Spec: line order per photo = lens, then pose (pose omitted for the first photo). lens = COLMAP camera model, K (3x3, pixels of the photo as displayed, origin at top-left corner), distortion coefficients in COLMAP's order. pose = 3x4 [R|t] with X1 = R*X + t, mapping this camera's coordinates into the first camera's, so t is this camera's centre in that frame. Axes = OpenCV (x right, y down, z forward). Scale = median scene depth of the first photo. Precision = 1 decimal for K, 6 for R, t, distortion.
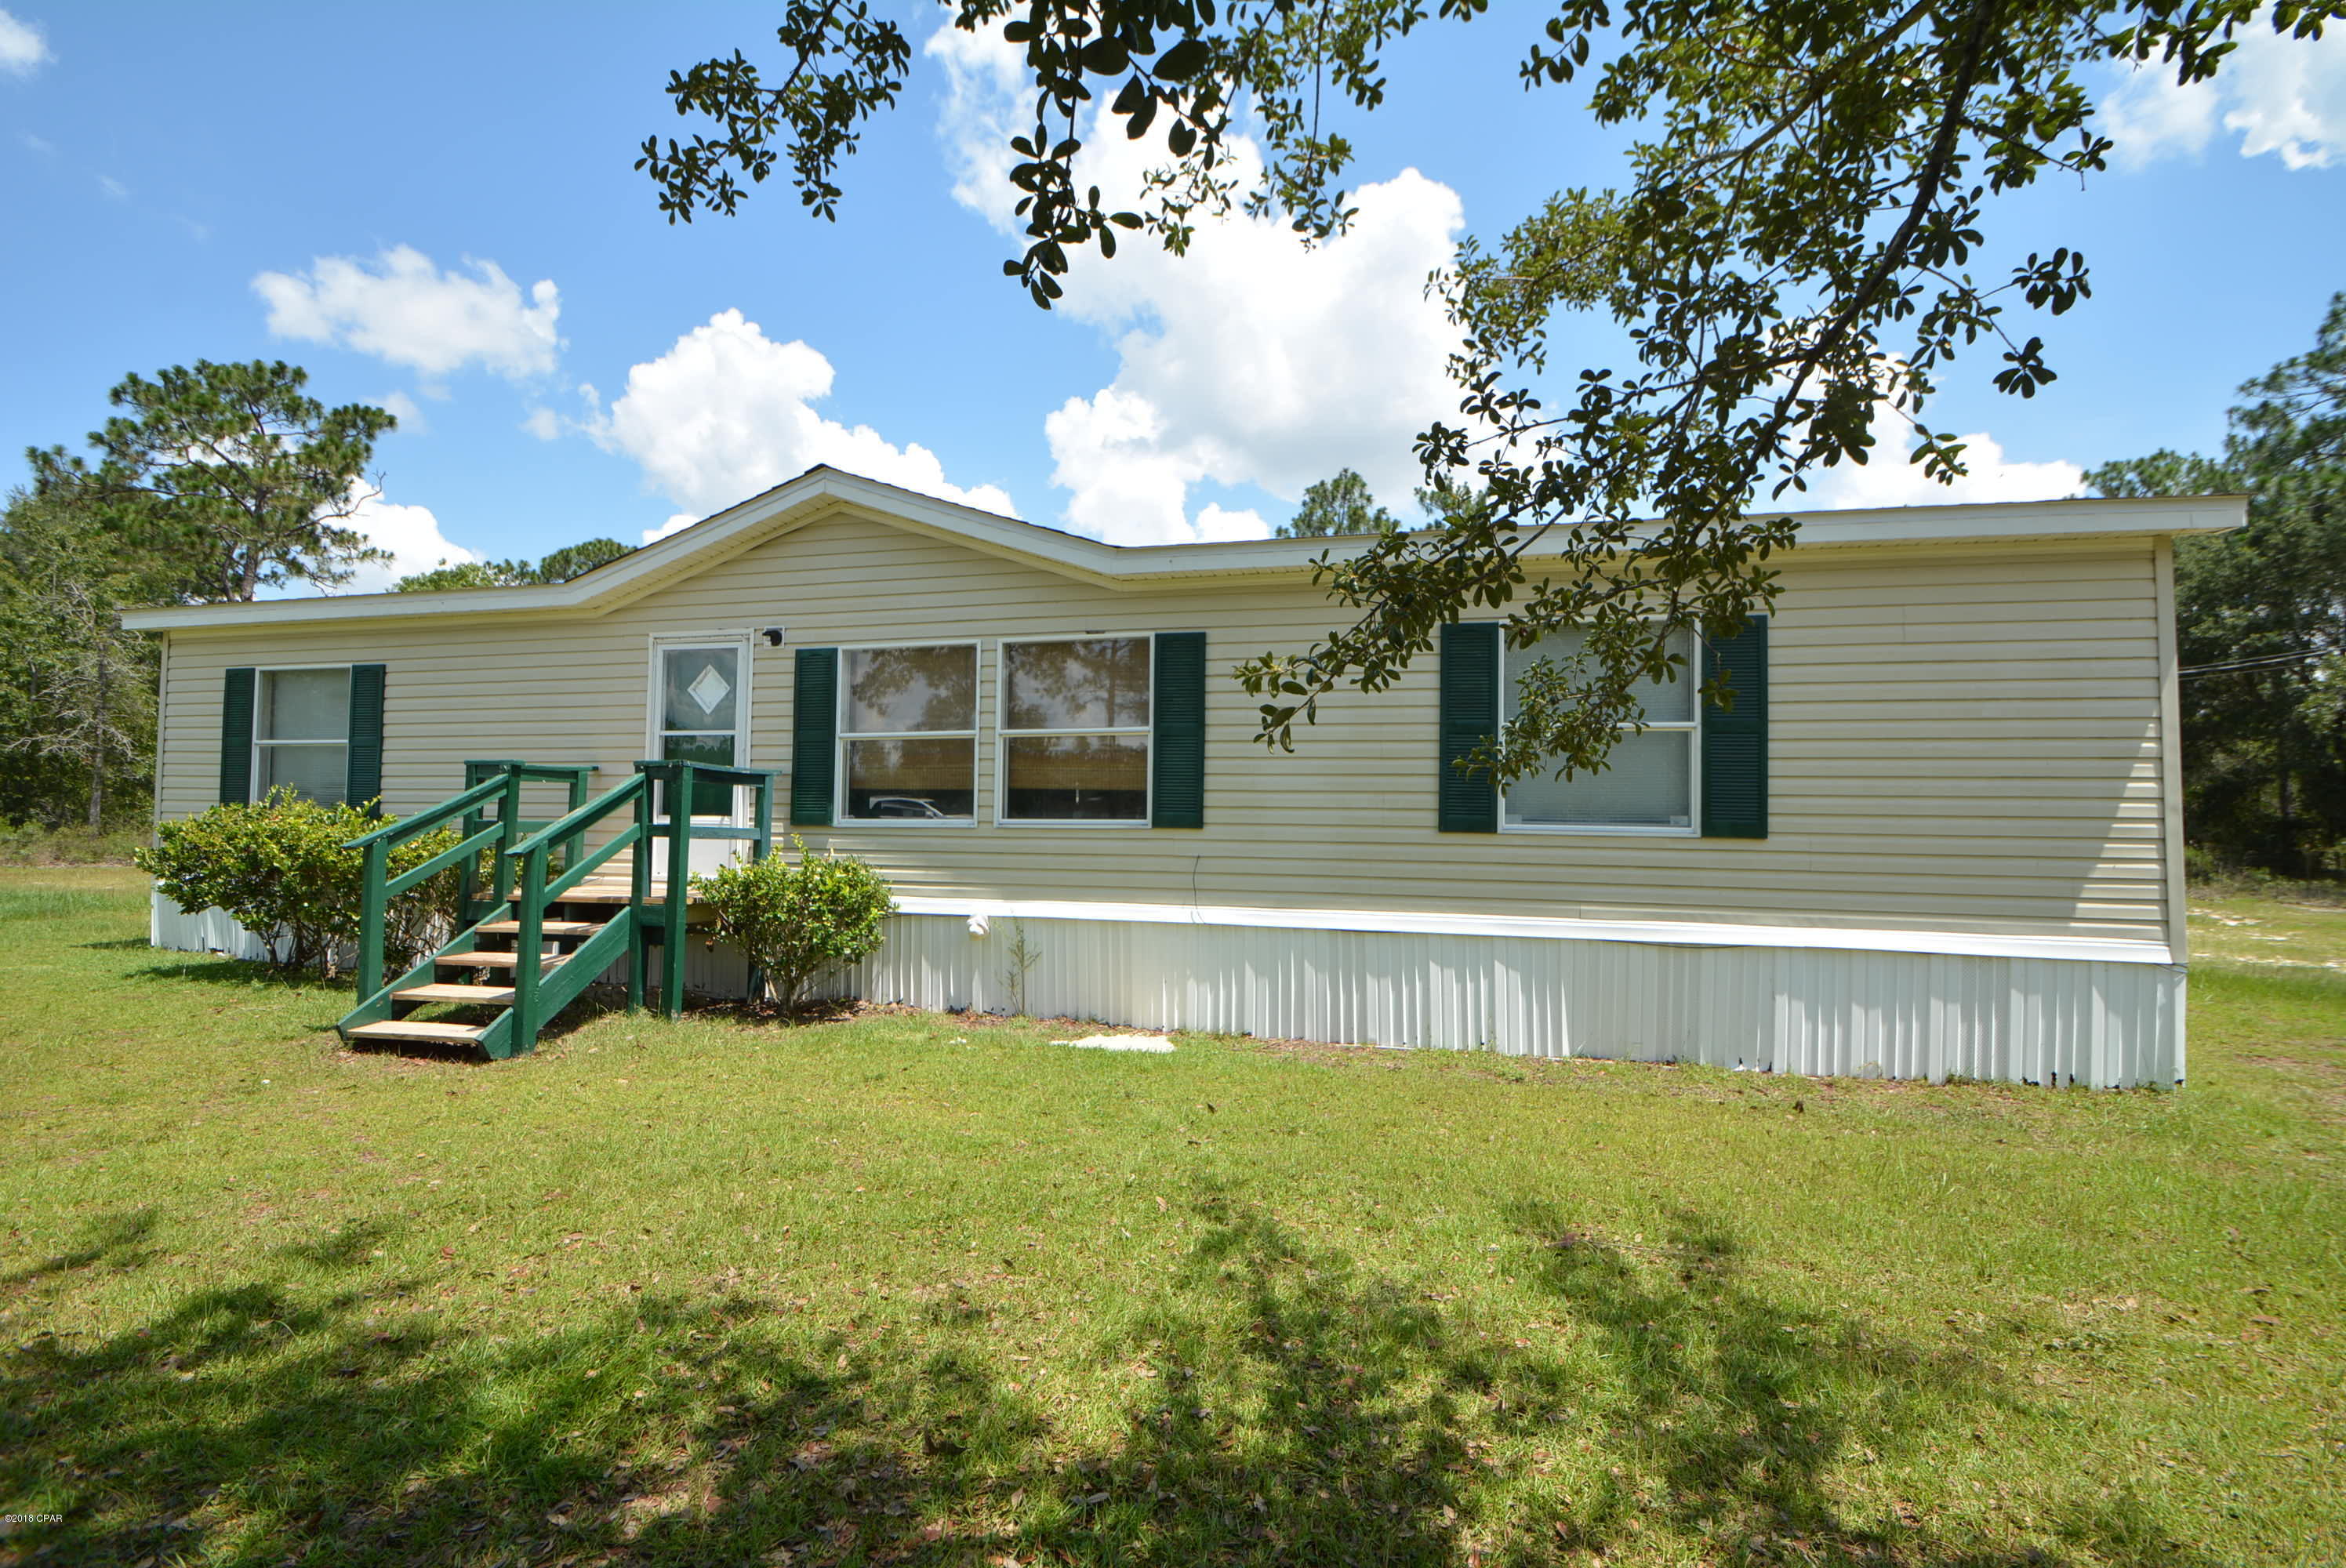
lens RADIAL K [[1011.7, 0, 1179.8], [0, 1011.7, 785.3], [0, 0, 1]] dist [0.015772, -0.019182]
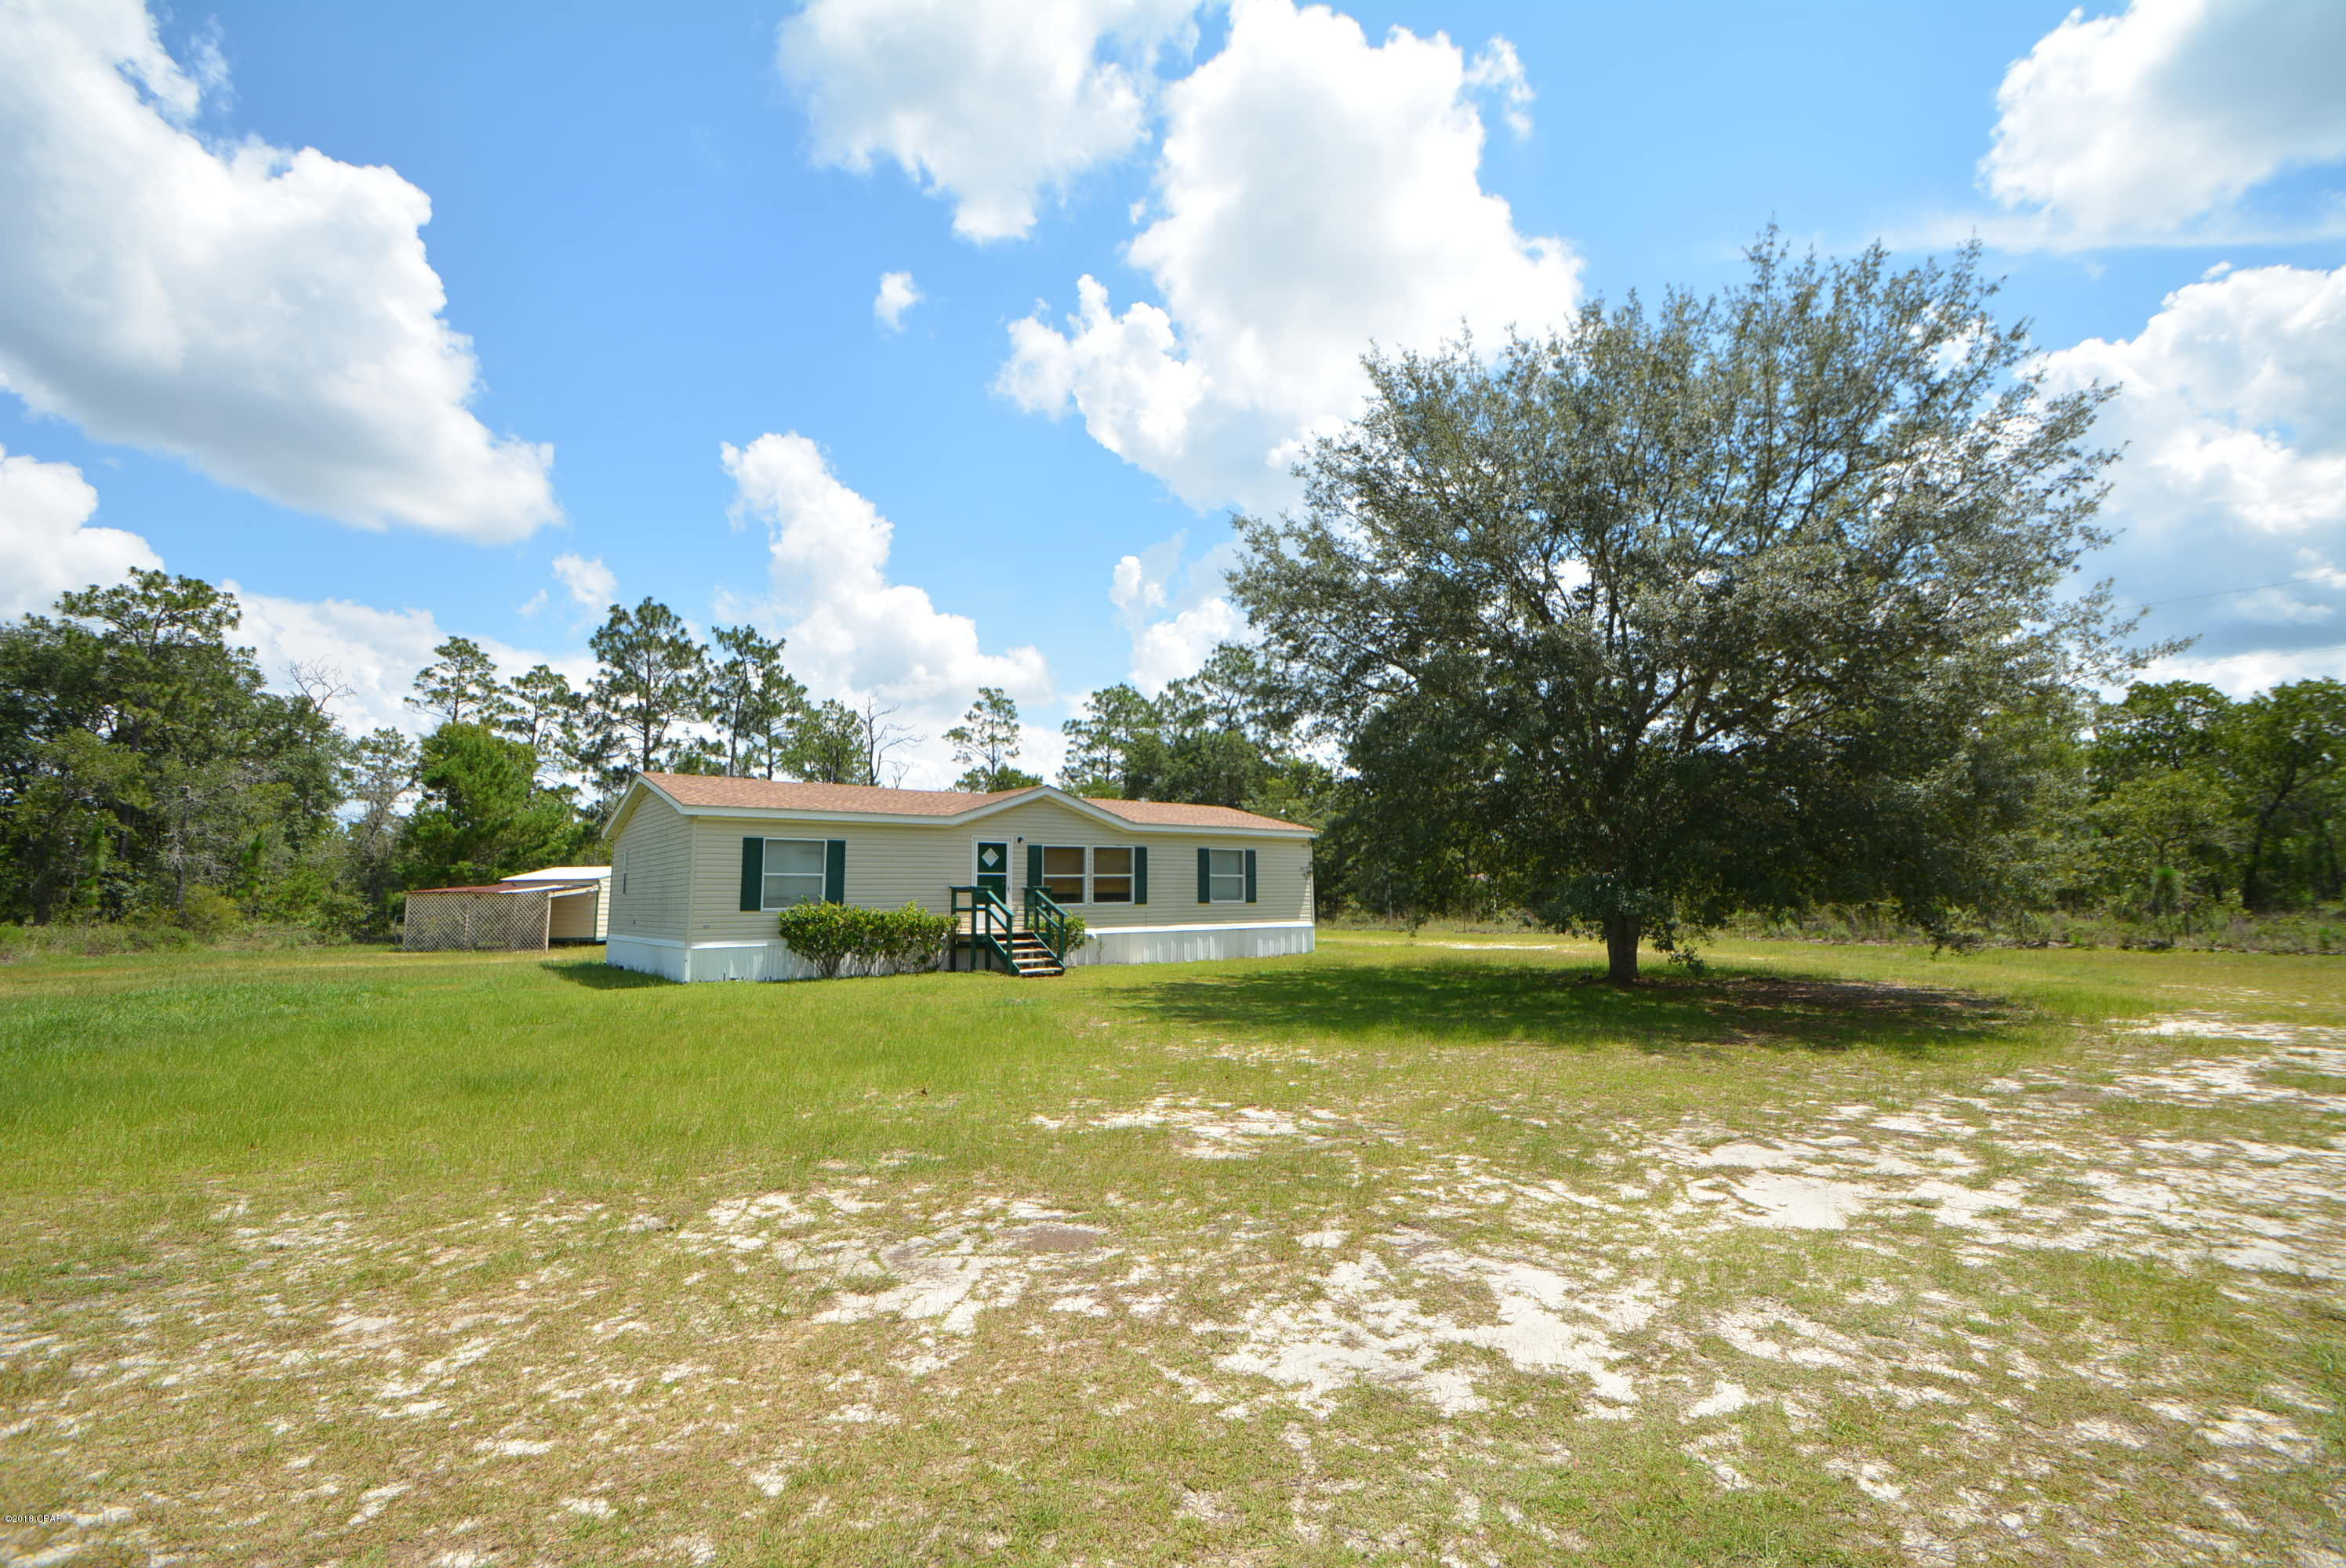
lens RADIAL K [[1011.7, 0, 1179.8], [0, 1011.7, 785.3], [0, 0, 1]] dist [0.015772, -0.019182]
pose [[0.607708, 0.069385, 0.791124, -2.544977], [-0.006348, 0.996569, -0.082526, -0.073397], [-0.794135, 0.045130, 0.606063, -1.148172]]
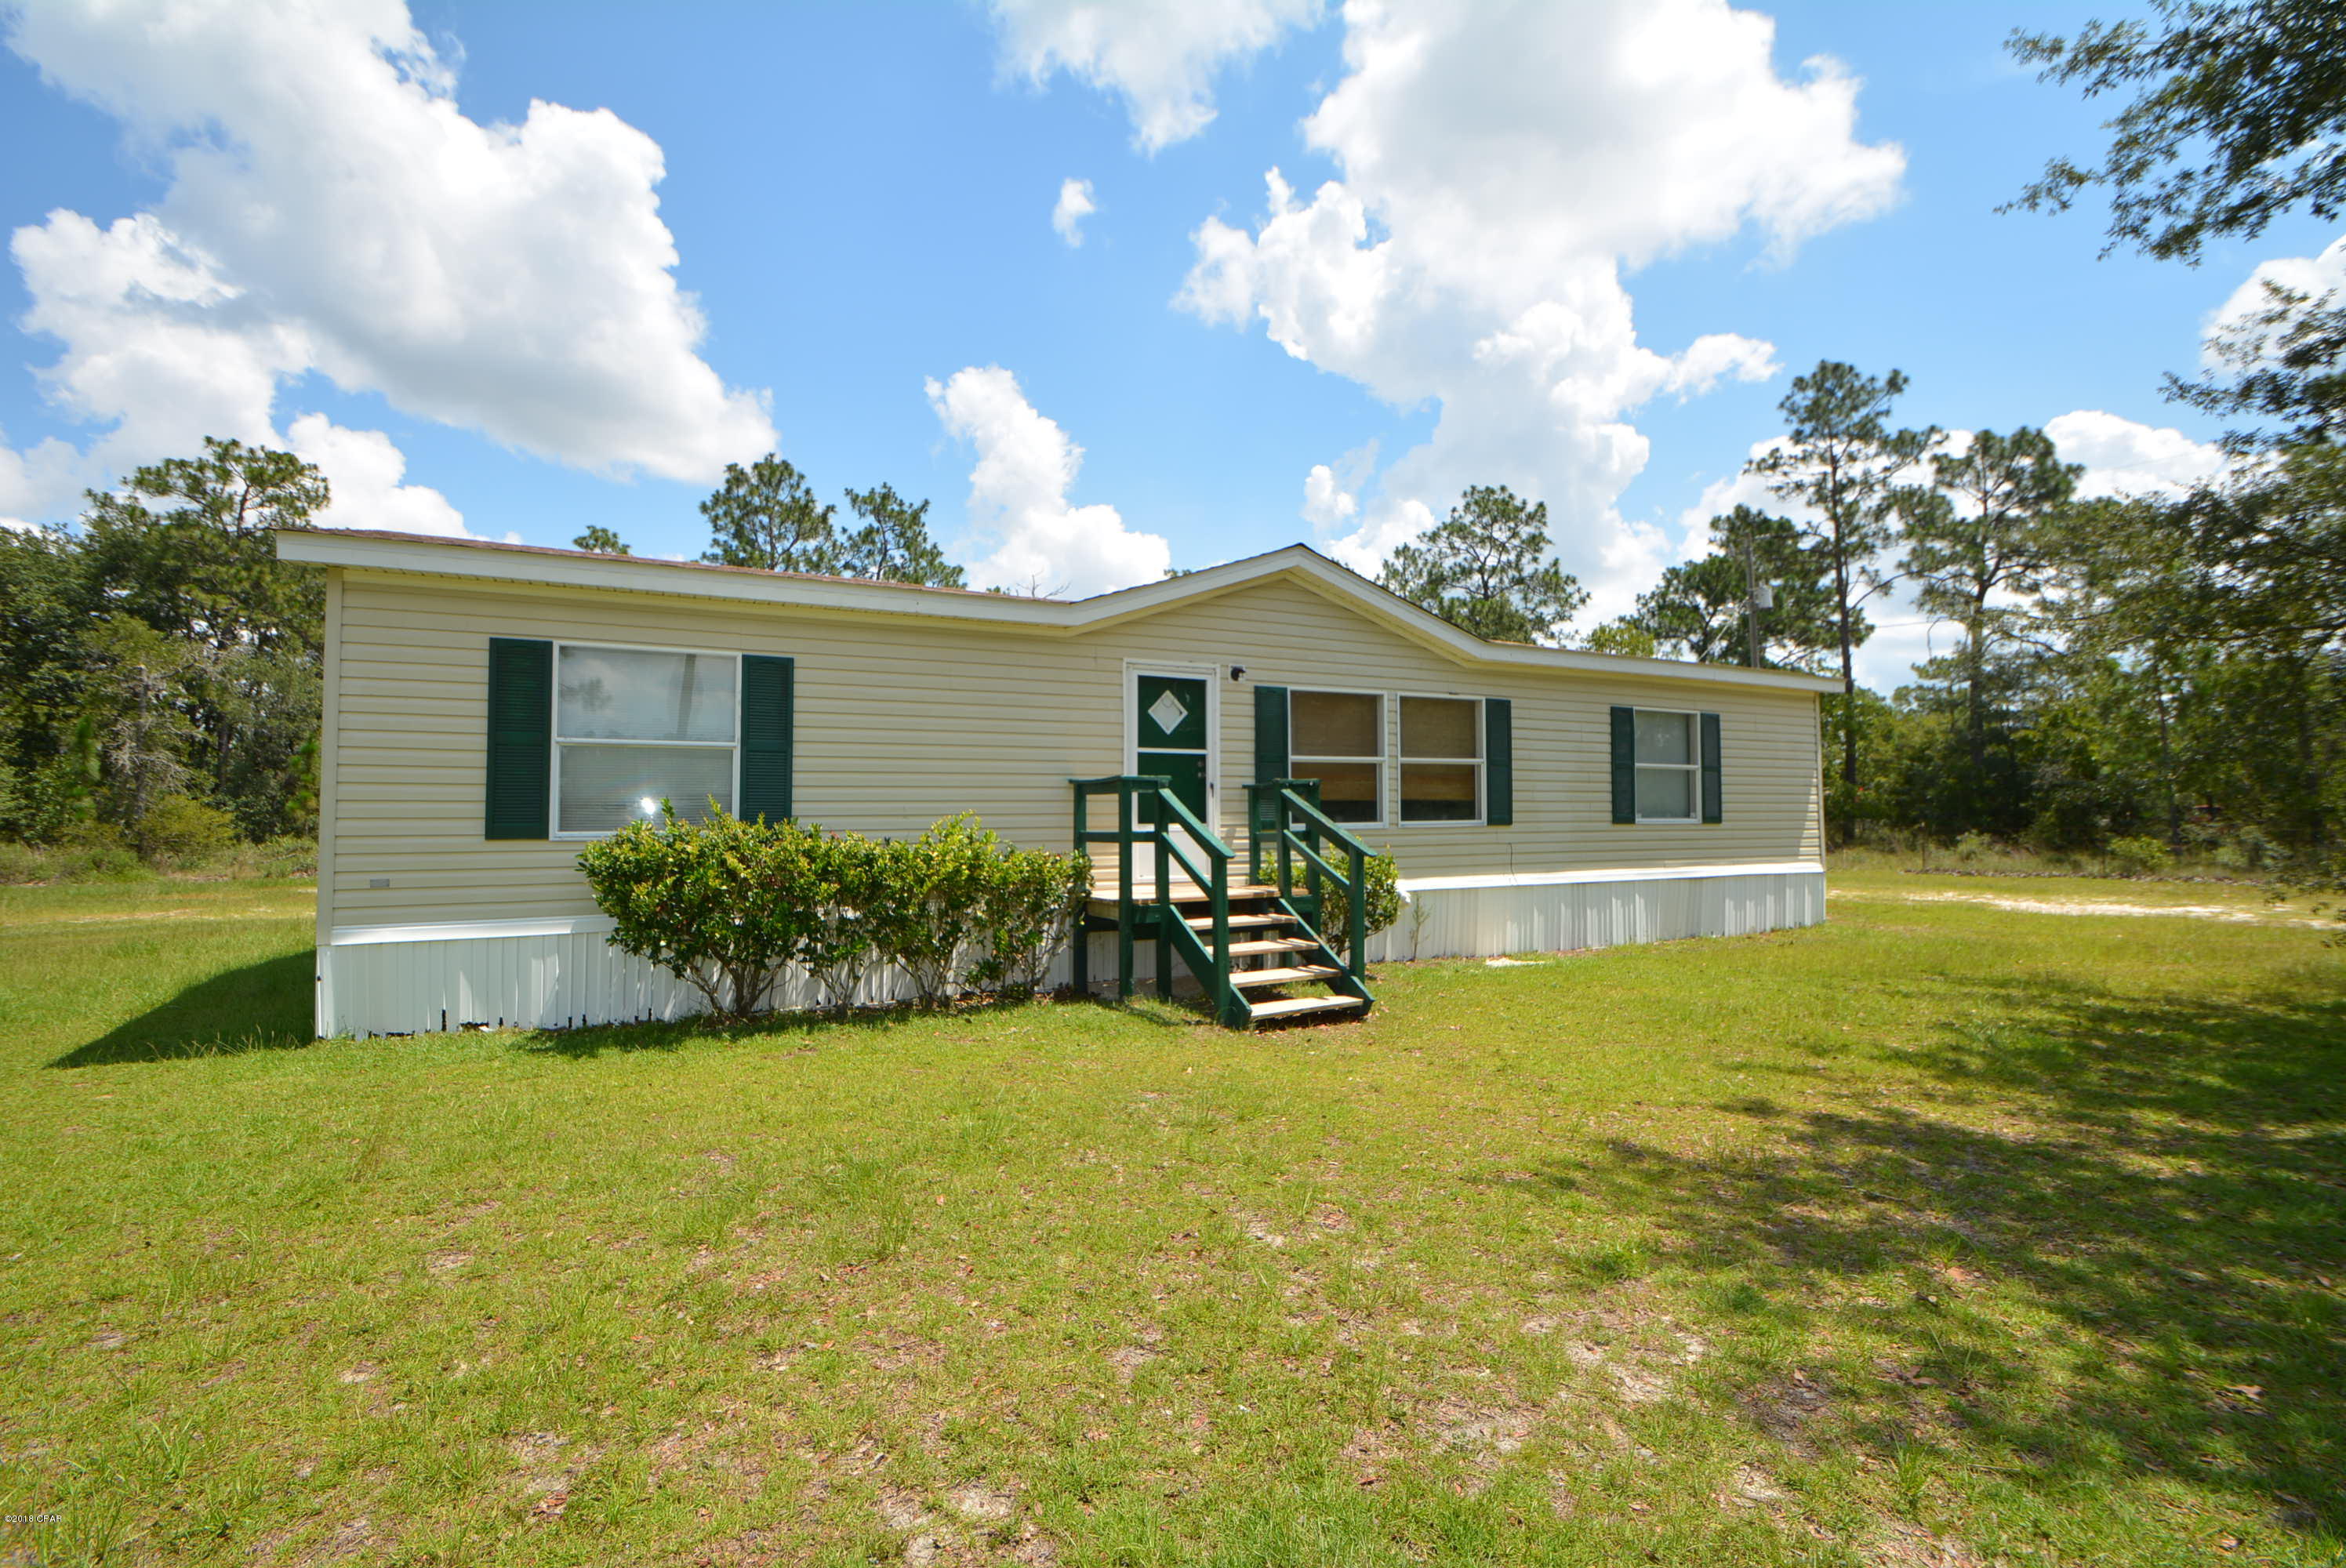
lens RADIAL K [[1011.7, 0, 1179.8], [0, 1011.7, 785.3], [0, 0, 1]] dist [0.015772, -0.019182]
pose [[0.744367, 0.005523, 0.667748, -1.340193], [-0.004946, 0.999984, -0.002757, -0.011361], [-0.667753, -0.001250, 0.744382, 0.164625]]
